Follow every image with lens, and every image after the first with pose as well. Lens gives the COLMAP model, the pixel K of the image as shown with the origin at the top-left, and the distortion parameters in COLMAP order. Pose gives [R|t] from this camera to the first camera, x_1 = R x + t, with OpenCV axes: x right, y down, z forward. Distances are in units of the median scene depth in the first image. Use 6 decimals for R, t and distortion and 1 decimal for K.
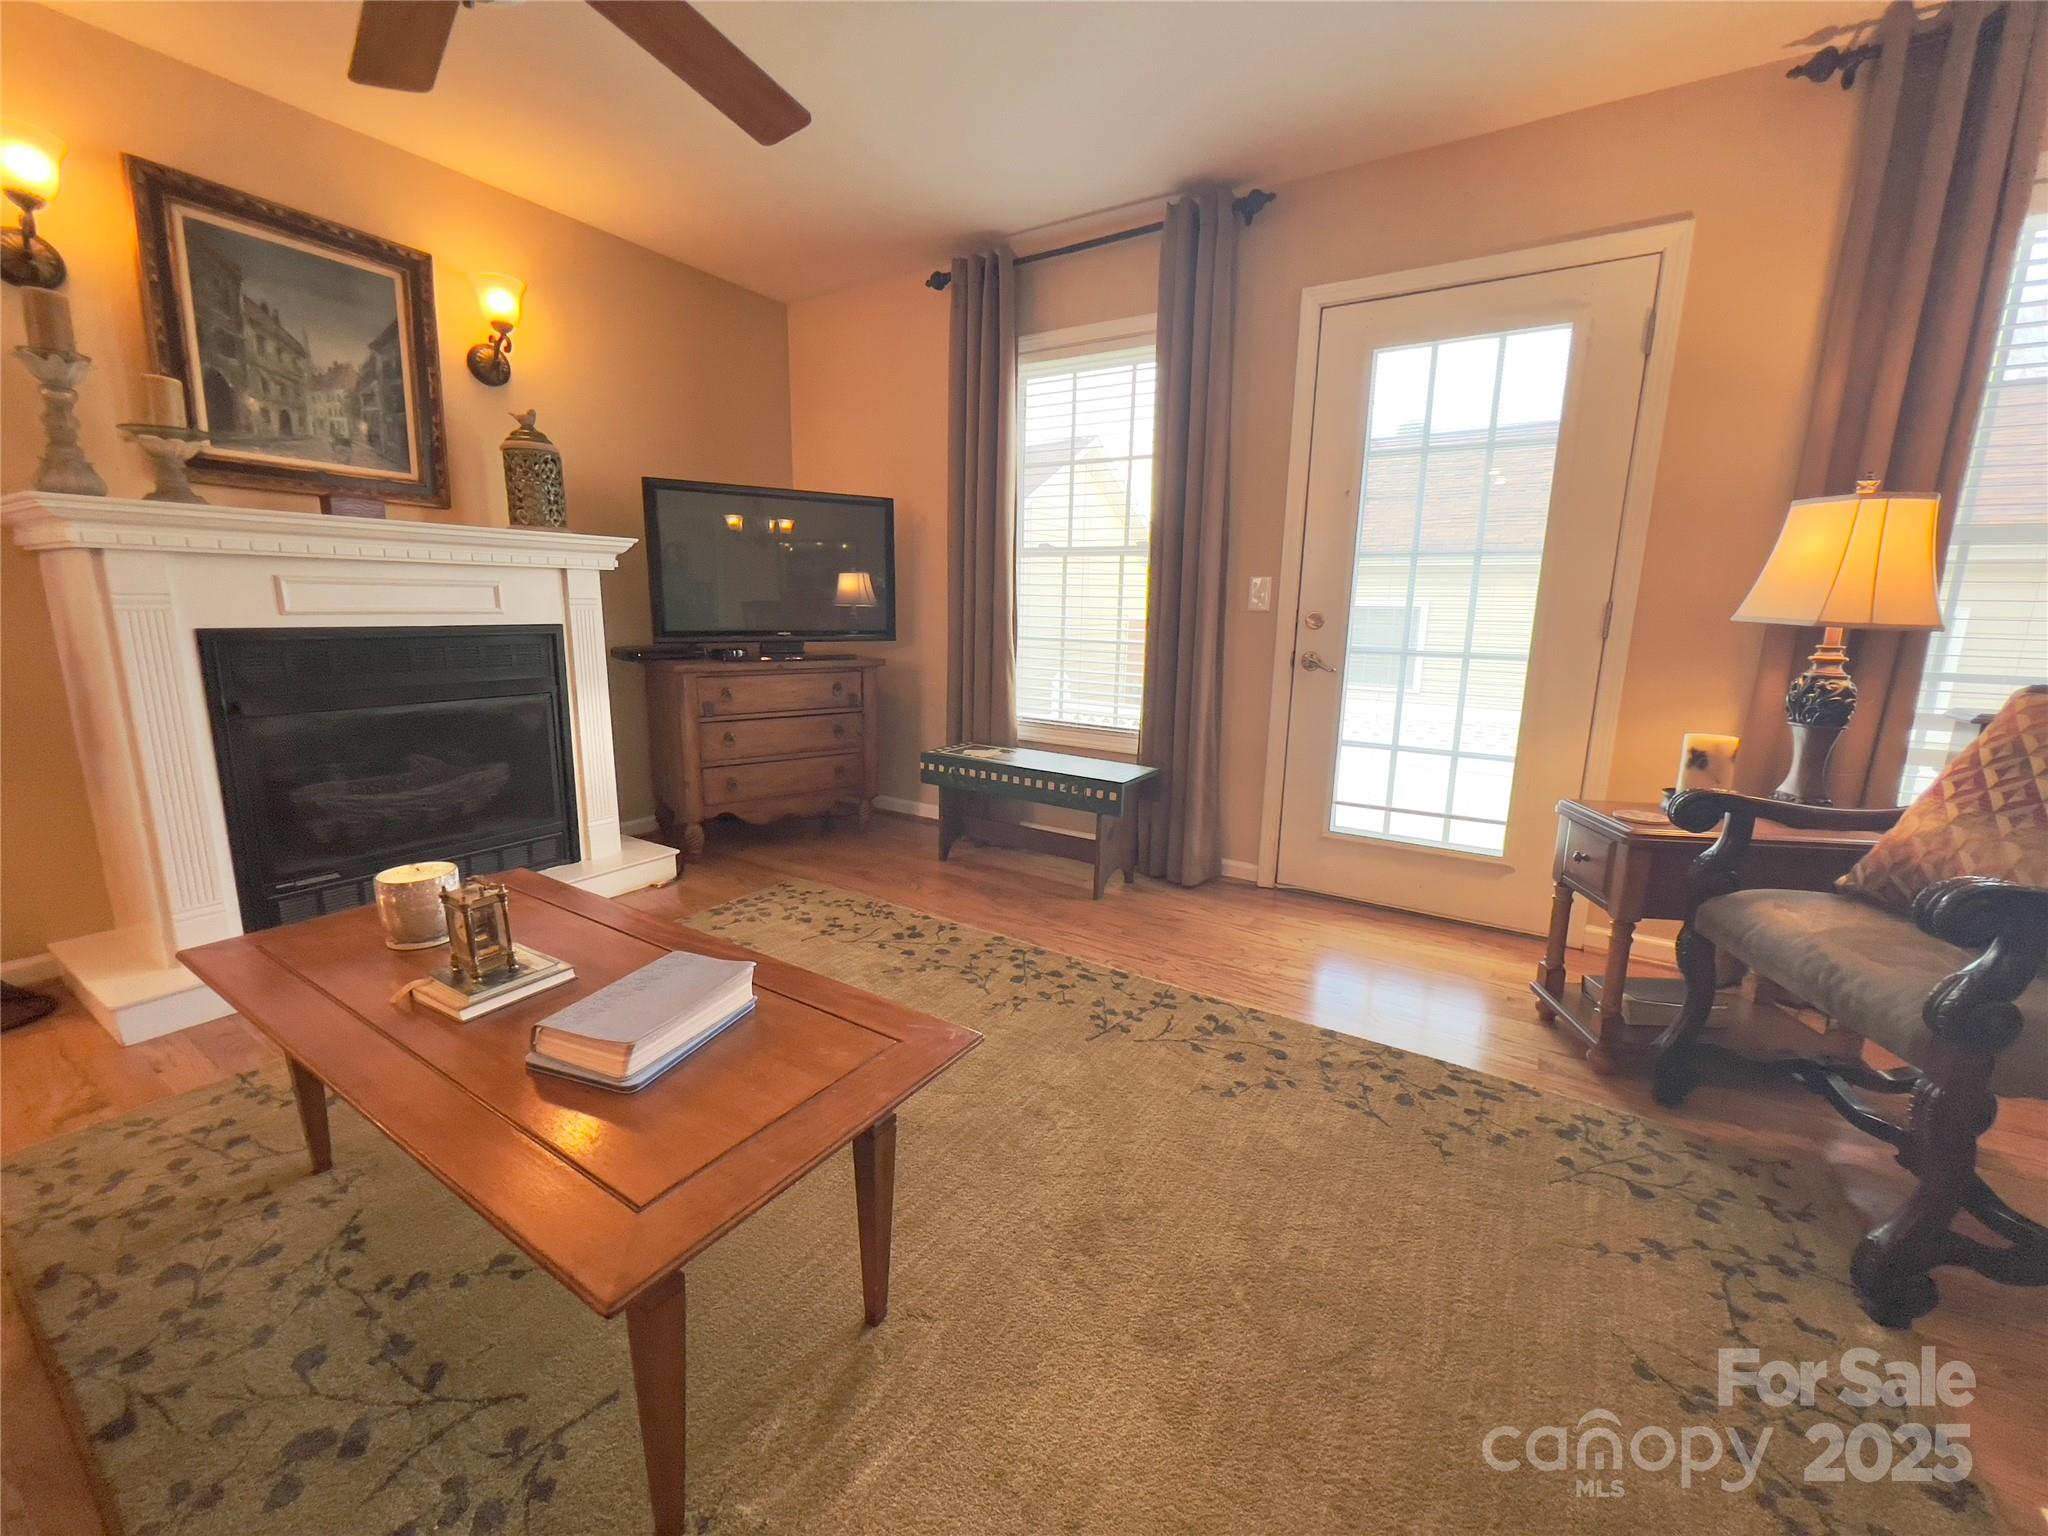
lens RADIAL K [[821.3, 0, 1020.2], [0, 821.3, 760.9], [0, 0, 1]] dist [-0.002277, 0.000554]
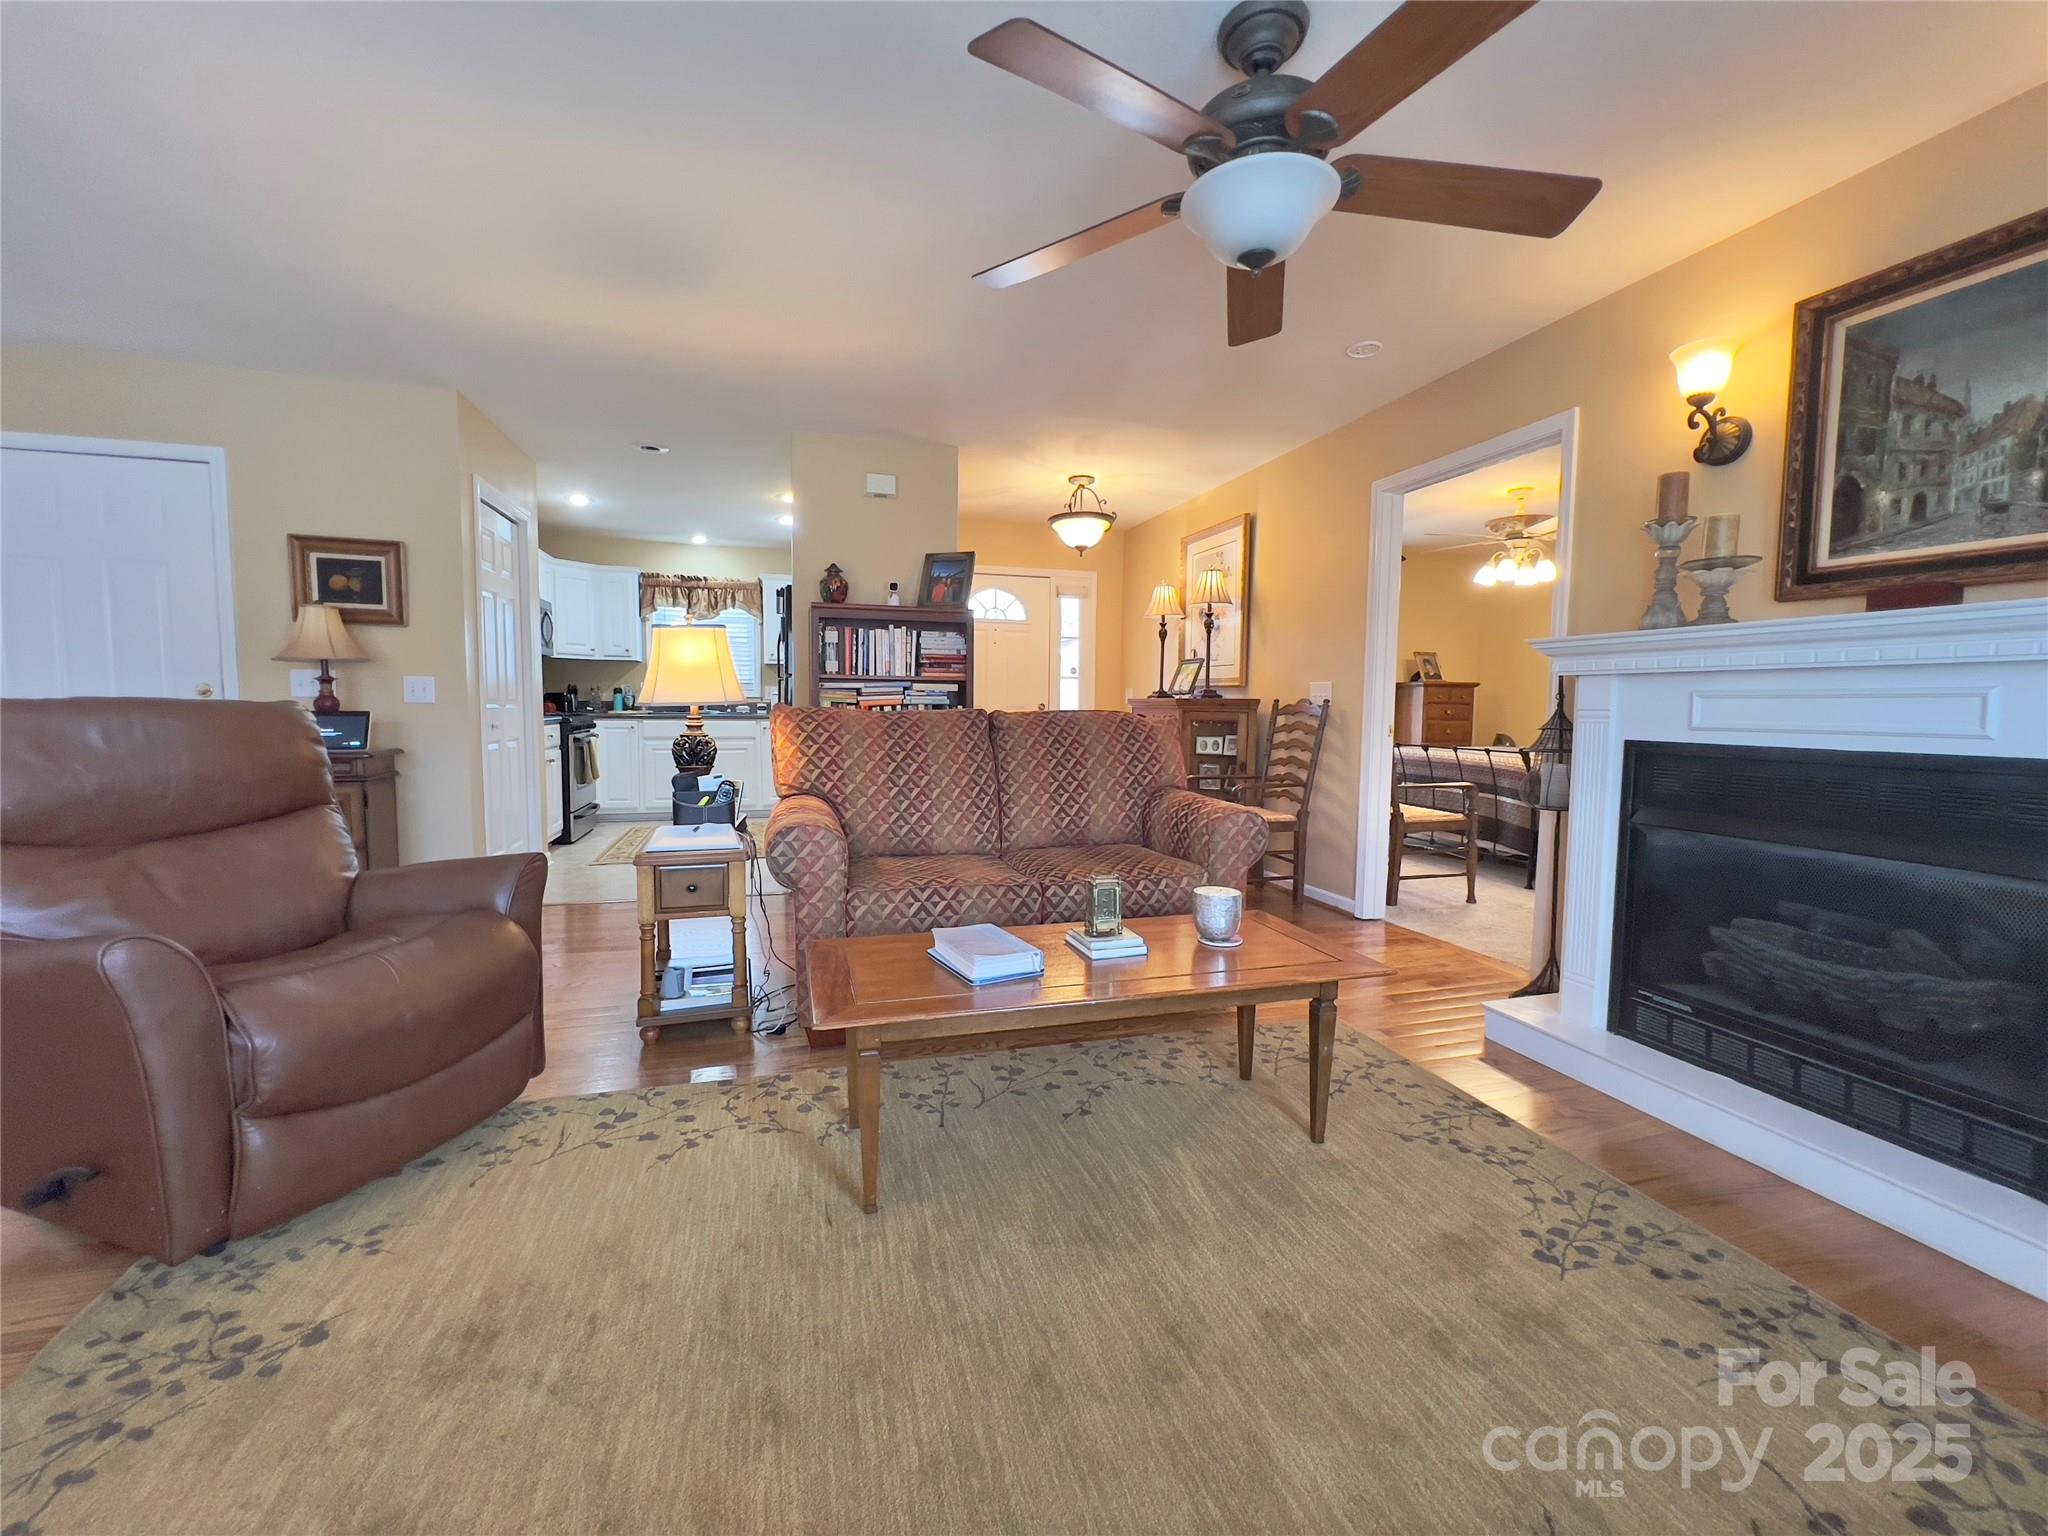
lens RADIAL K [[821.3, 0, 1020.2], [0, 821.3, 760.9], [0, 0, 1]] dist [-0.002277, 0.000554]
pose [[-0.656919, 0.032663, -0.753253, 0.342353], [-0.161350, 0.969825, 0.182769, -0.176563], [0.736494, 0.241602, -0.631826, 0.952574]]
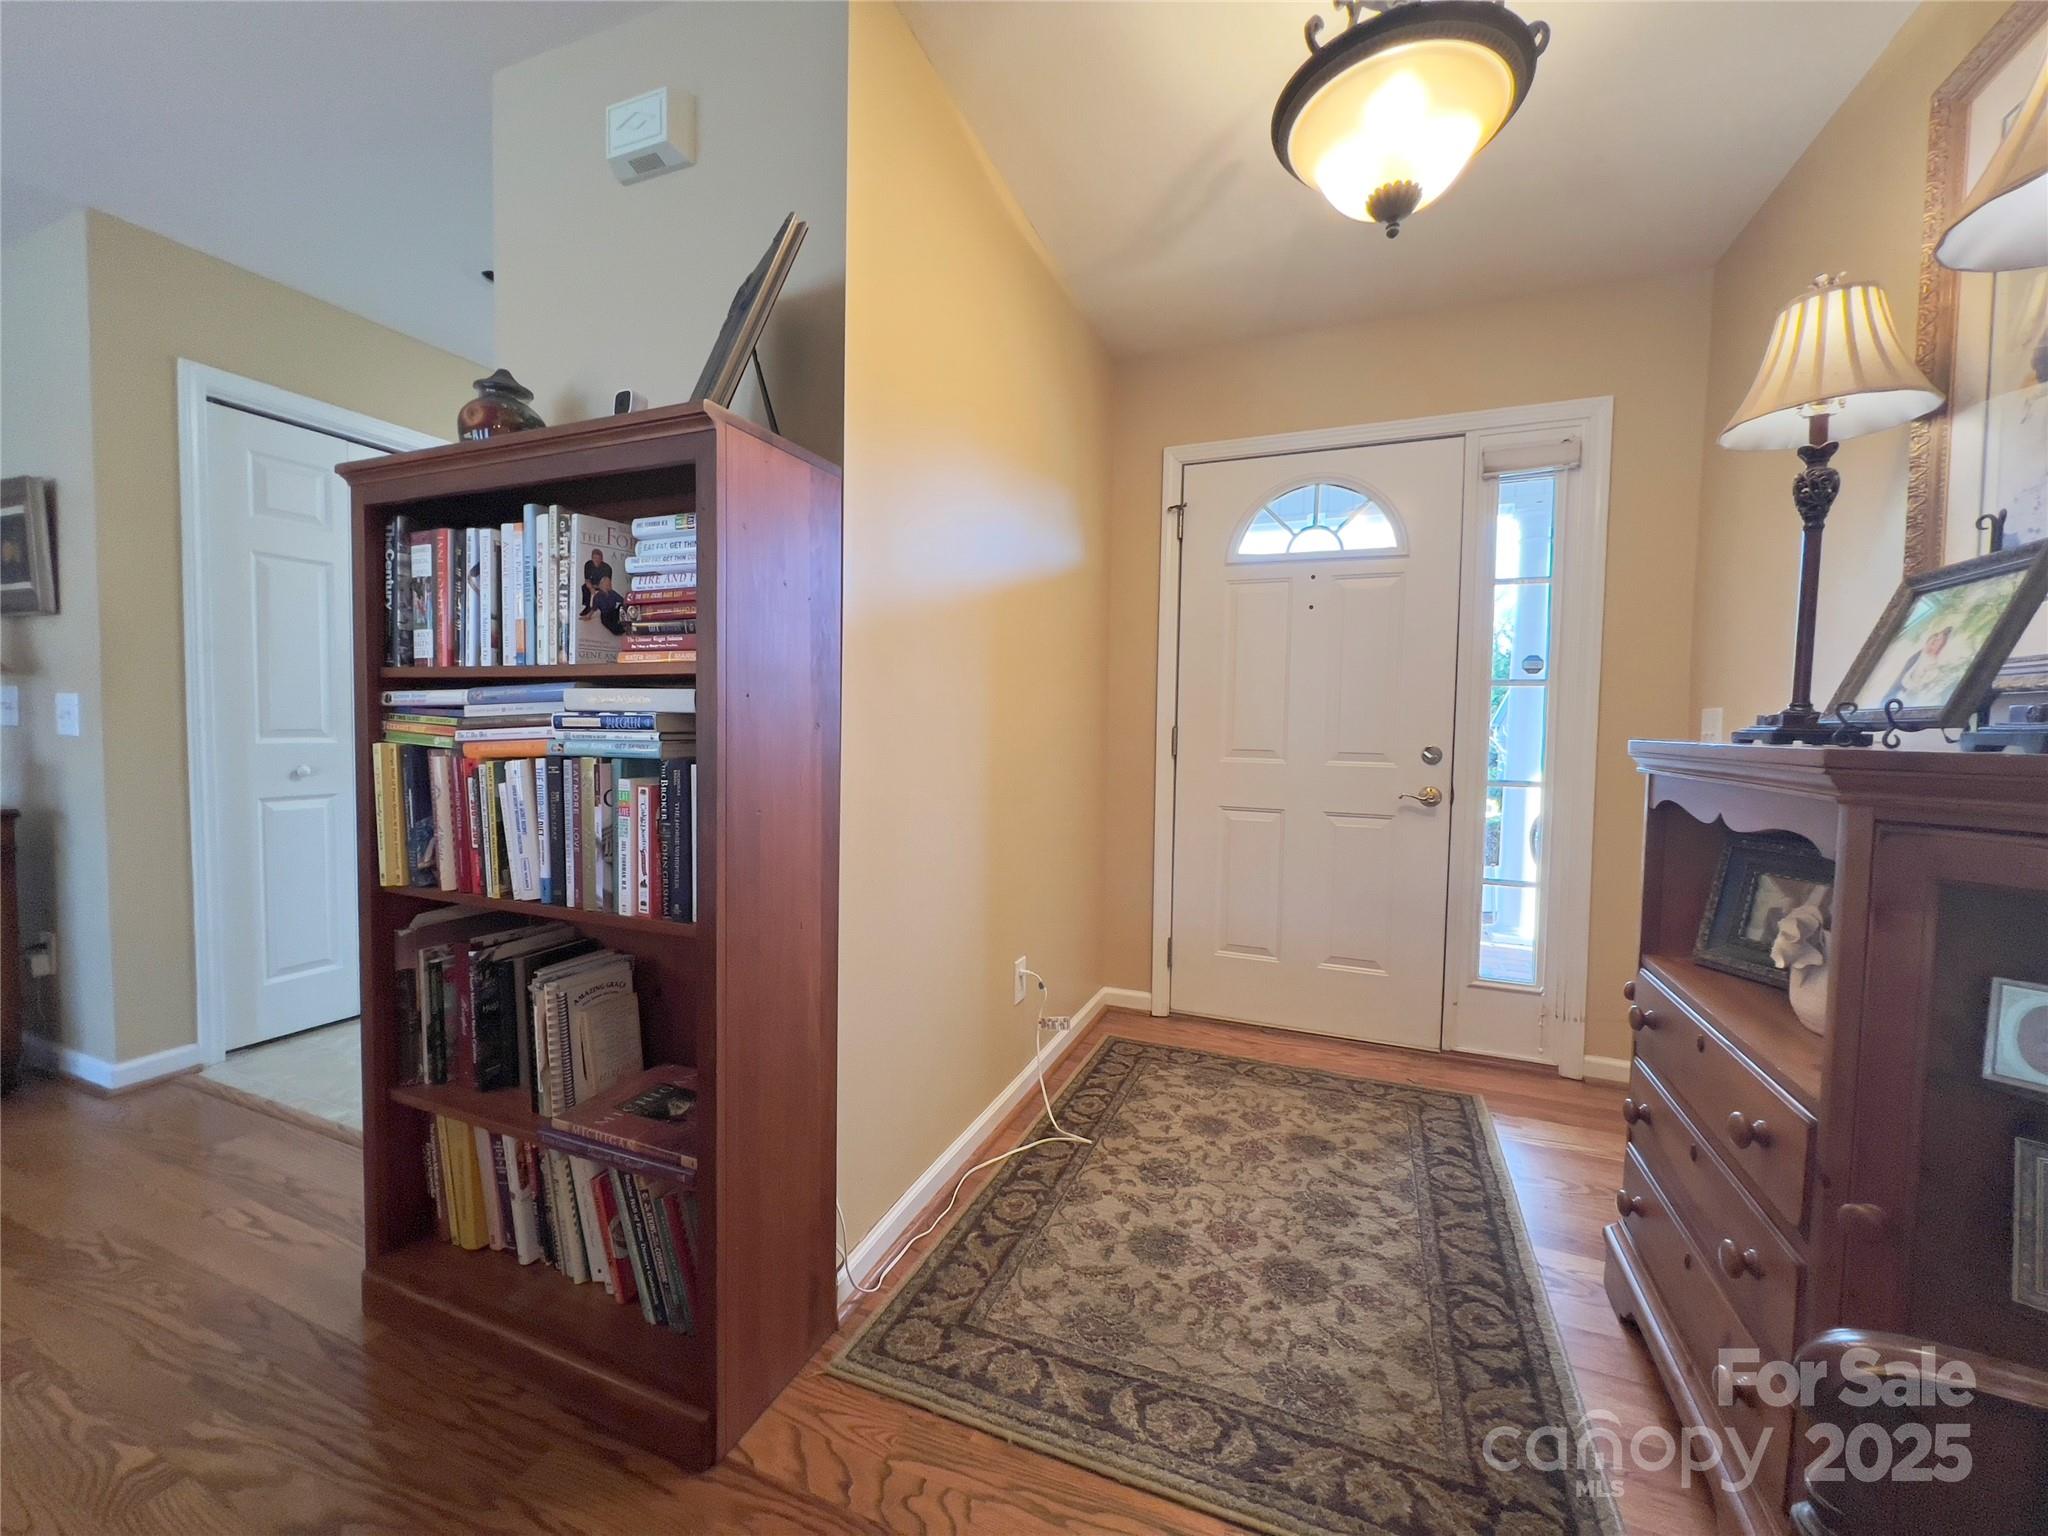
lens RADIAL K [[821.3, 0, 1020.2], [0, 821.3, 760.9], [0, 0, 1]] dist [-0.002277, 0.000554]
pose [[-0.983172, -0.021732, -0.181387, -1.488140], [-0.063390, 0.971791, 0.227164, -0.038084], [0.171333, 0.234840, -0.956815, -0.048899]]
